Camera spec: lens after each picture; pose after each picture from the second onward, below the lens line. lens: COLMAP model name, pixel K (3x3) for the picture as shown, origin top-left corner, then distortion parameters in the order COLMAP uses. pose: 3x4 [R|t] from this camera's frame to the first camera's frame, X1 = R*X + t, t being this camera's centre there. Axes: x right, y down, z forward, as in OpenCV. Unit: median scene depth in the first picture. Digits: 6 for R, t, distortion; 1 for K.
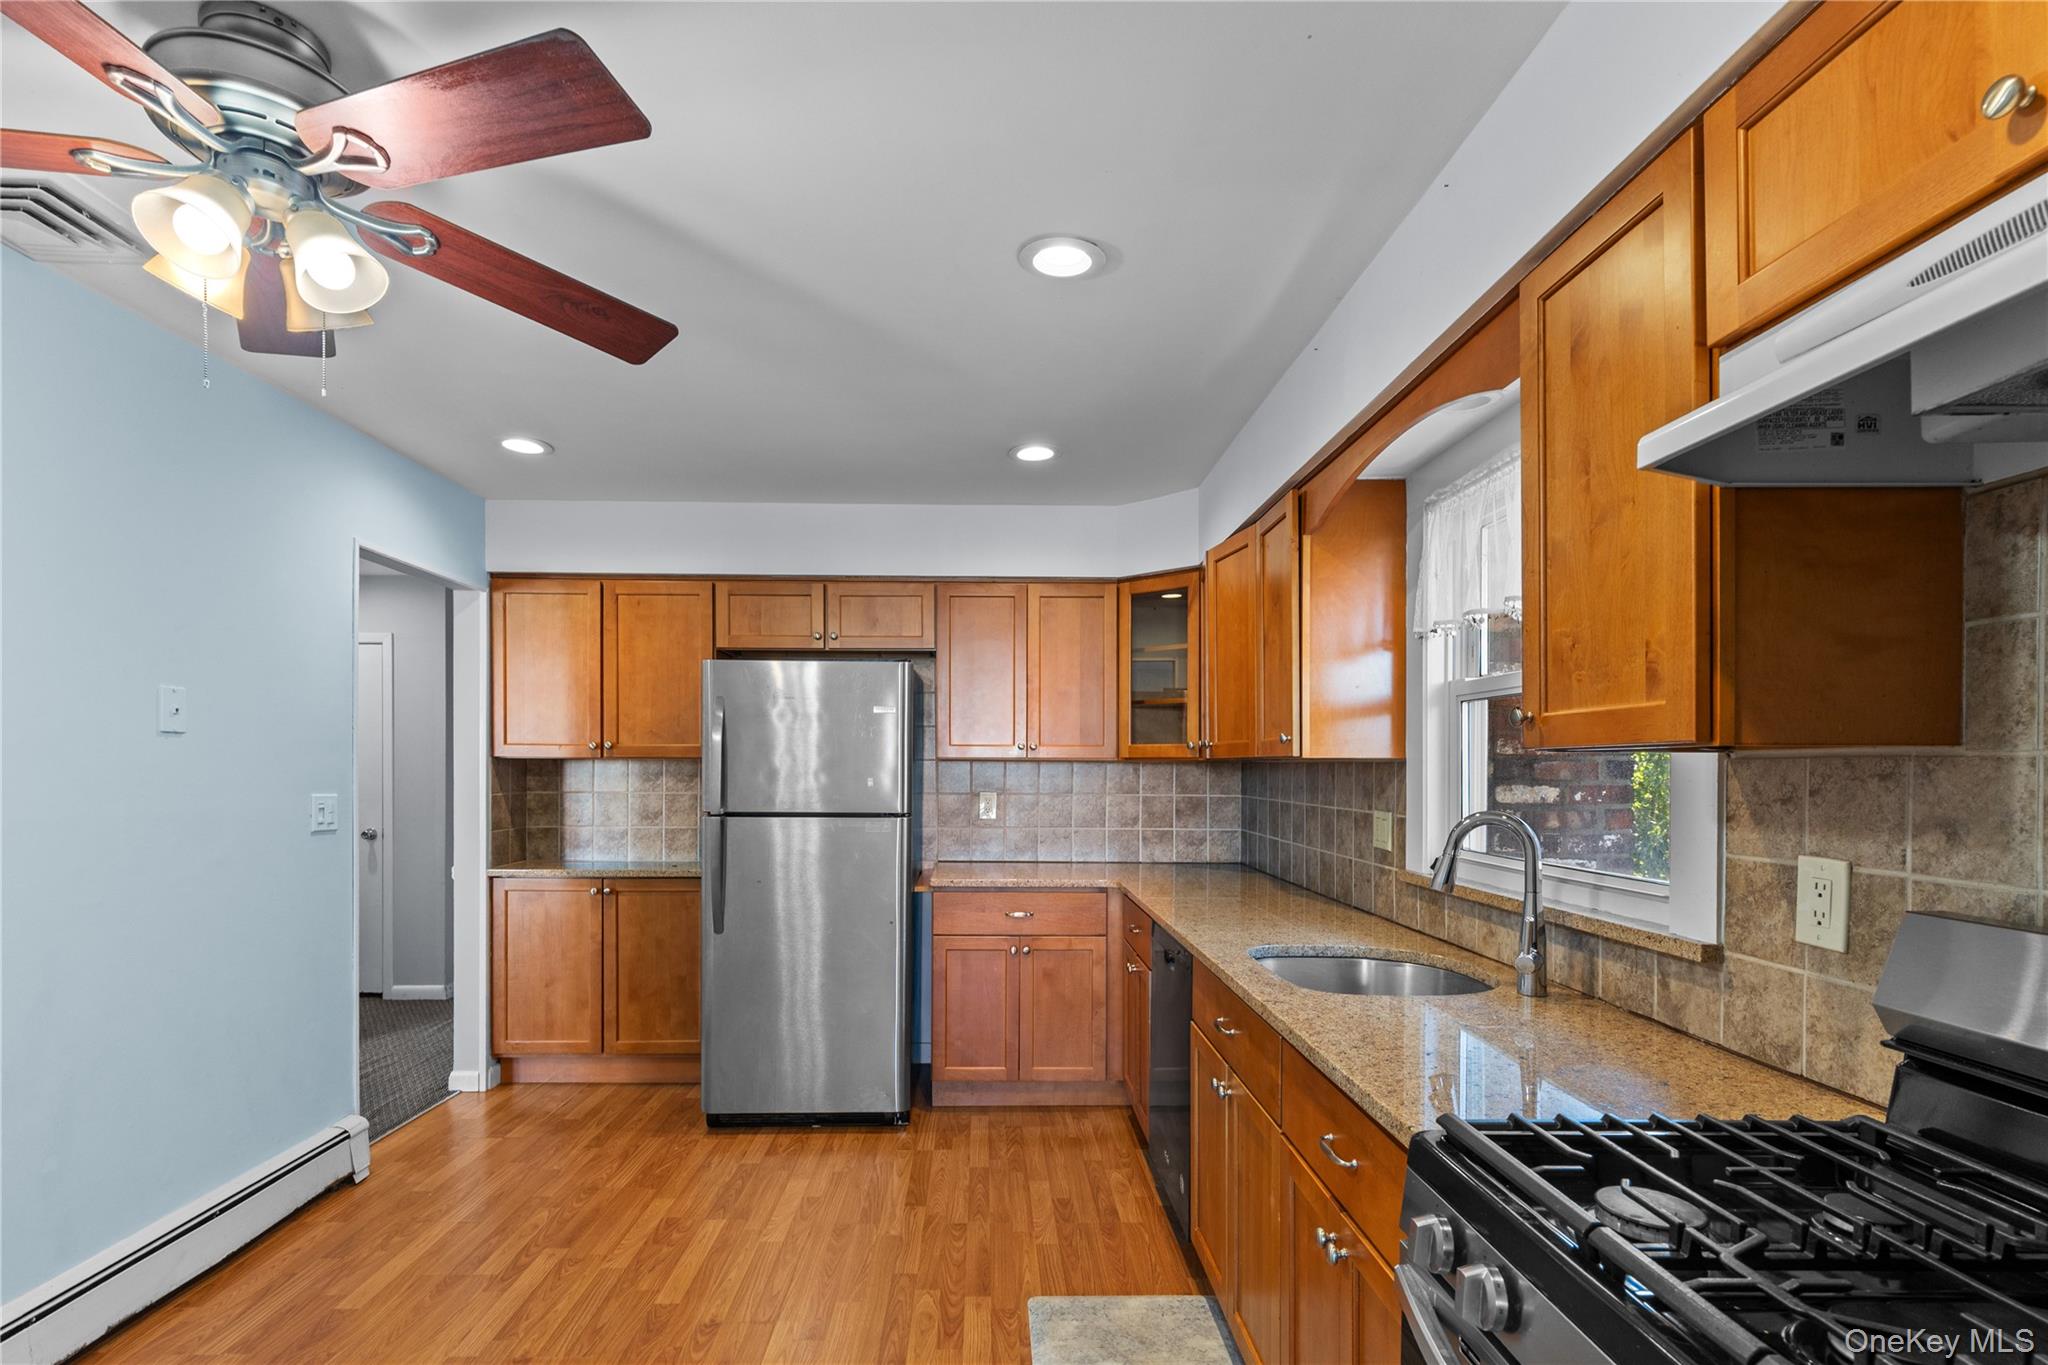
lens RADIAL K [[964.3, 0, 1003.7], [0, 964.3, 770.6], [0, 0, 1]] dist [0.001454, -0.000241]
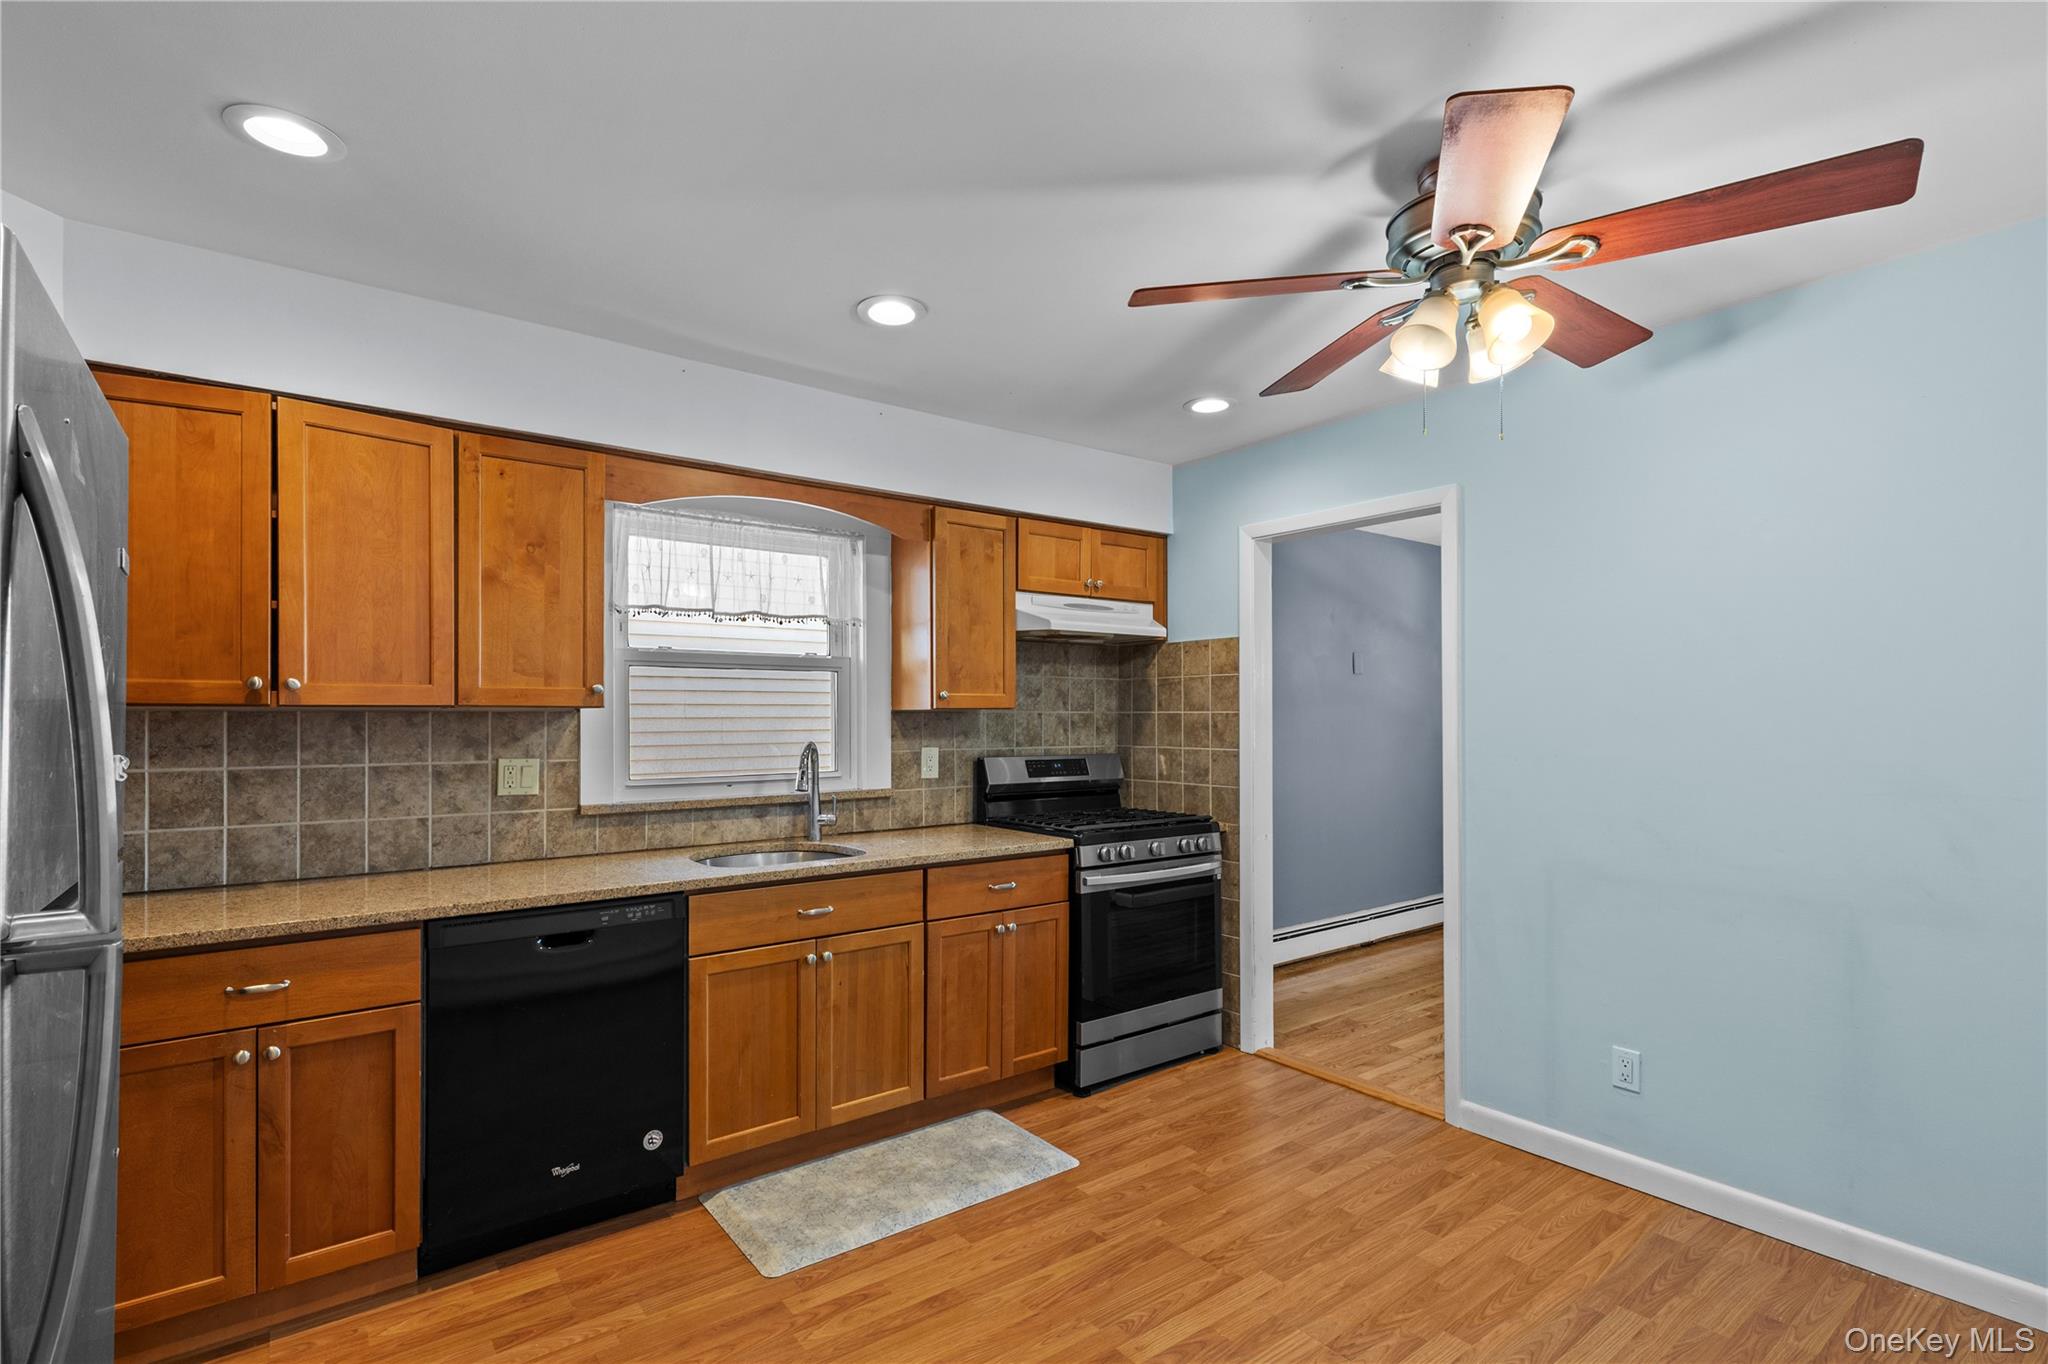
lens RADIAL K [[949.0, 0, 1000.4], [0, 949.0, 711.7], [0, 0, 1]] dist [0.000721, -0.000392]
pose [[-0.580047, -0.001059, 0.814582, -0.616308], [0.001981, 0.999994, 0.002711, -0.008904], [-0.814580, 0.003186, -0.580042, 0.965467]]
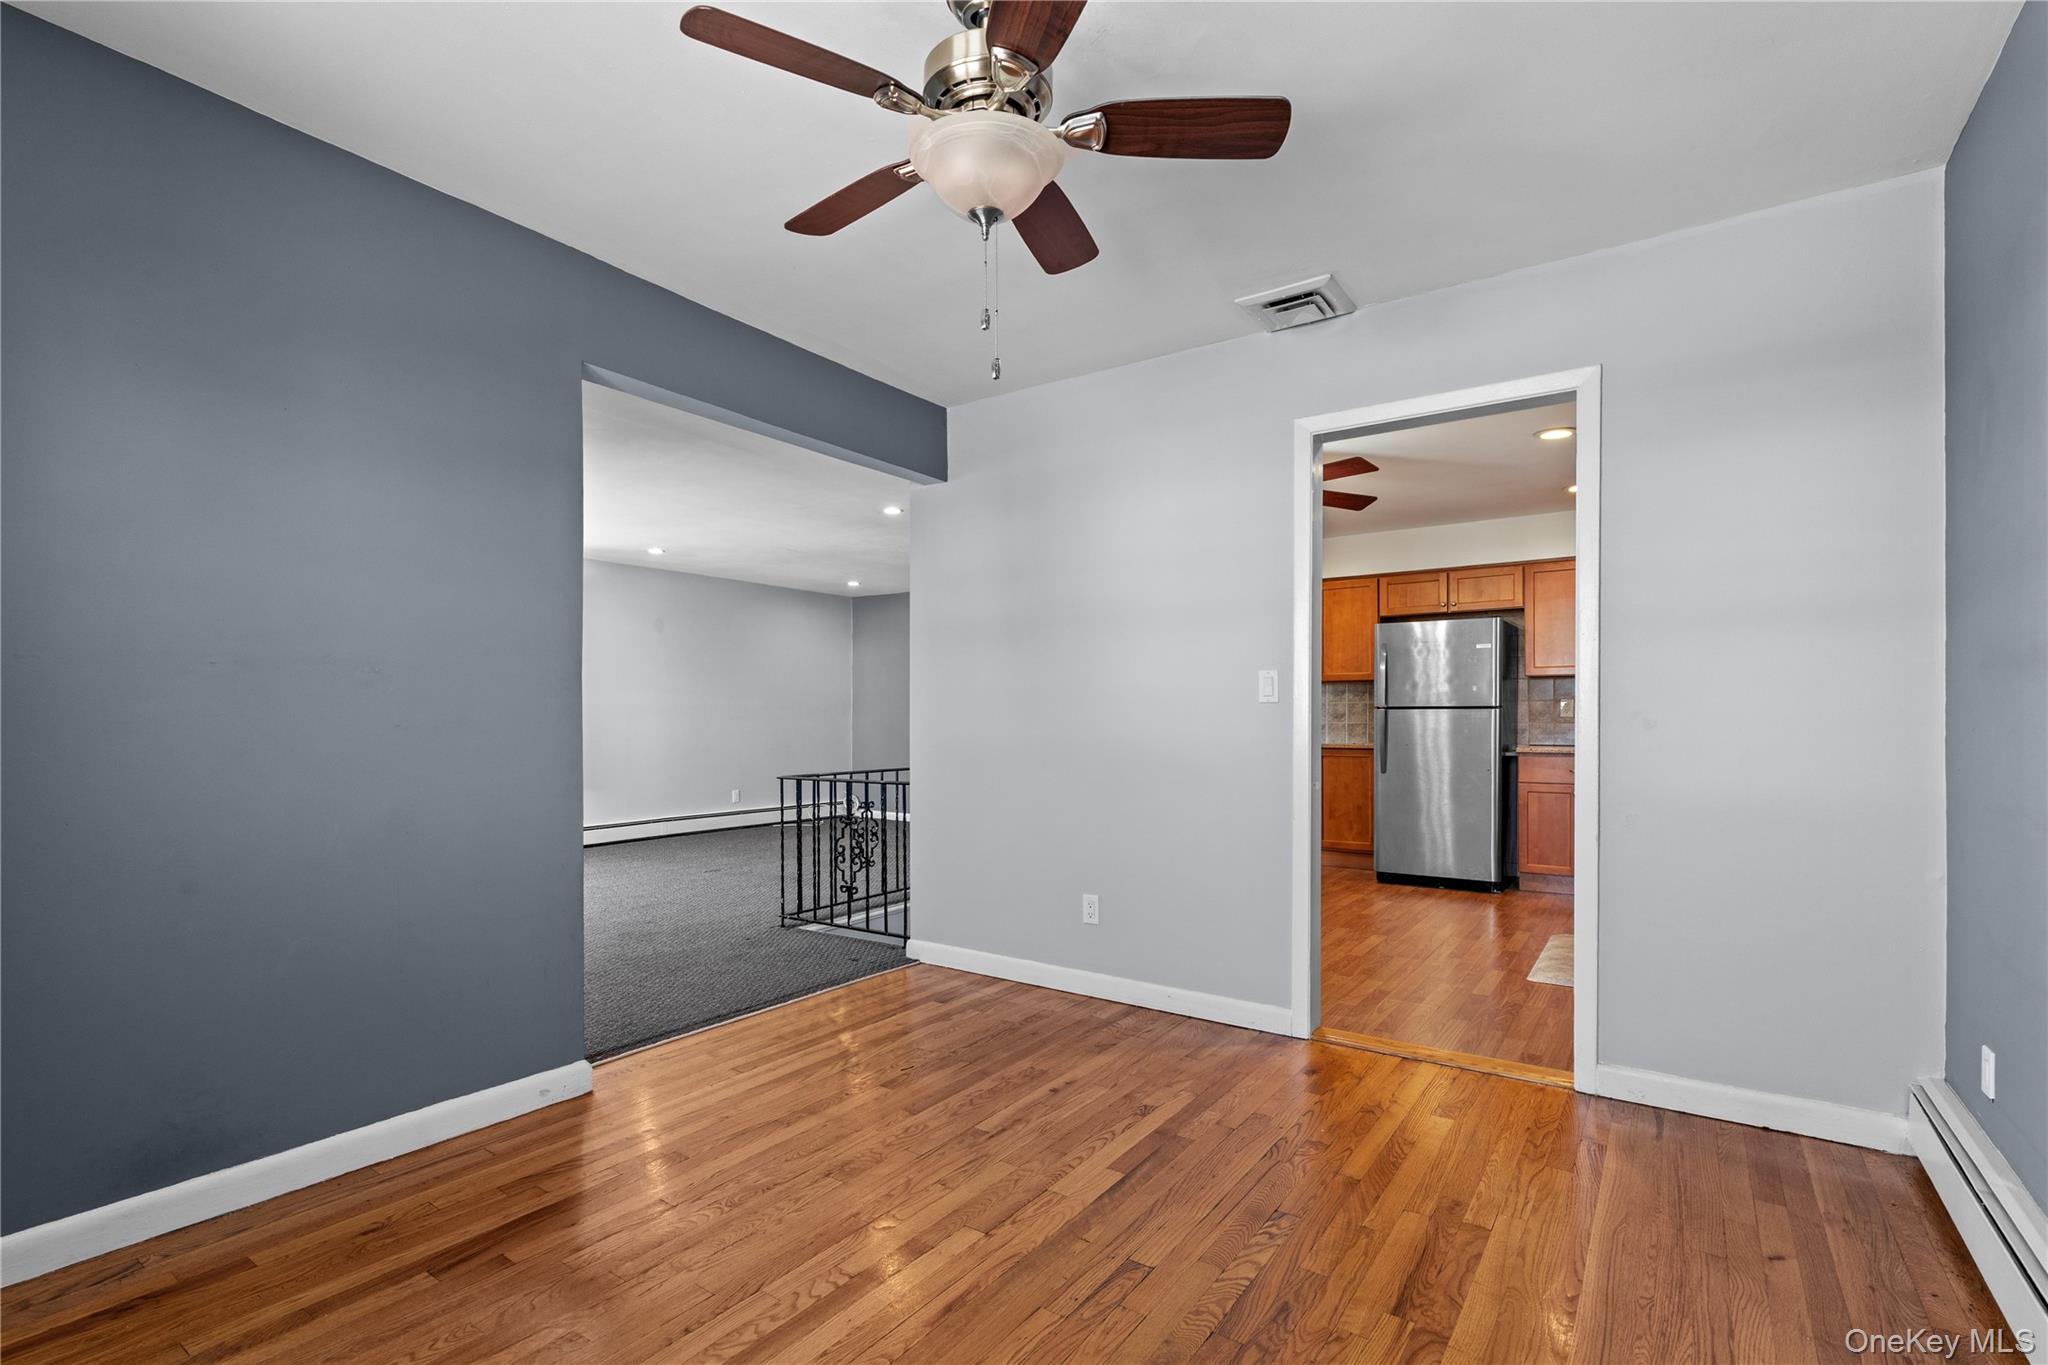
lens RADIAL K [[949.0, 0, 1000.4], [0, 949.0, 712.2], [0, 0, 1]] dist [0.000721, -0.000392]
pose [[0.801118, -0.008039, -0.598452, 0.204148], [-0.001030, 0.999890, -0.014812, 0.083497], [0.598505, 0.012483, 0.801022, -0.899069]]
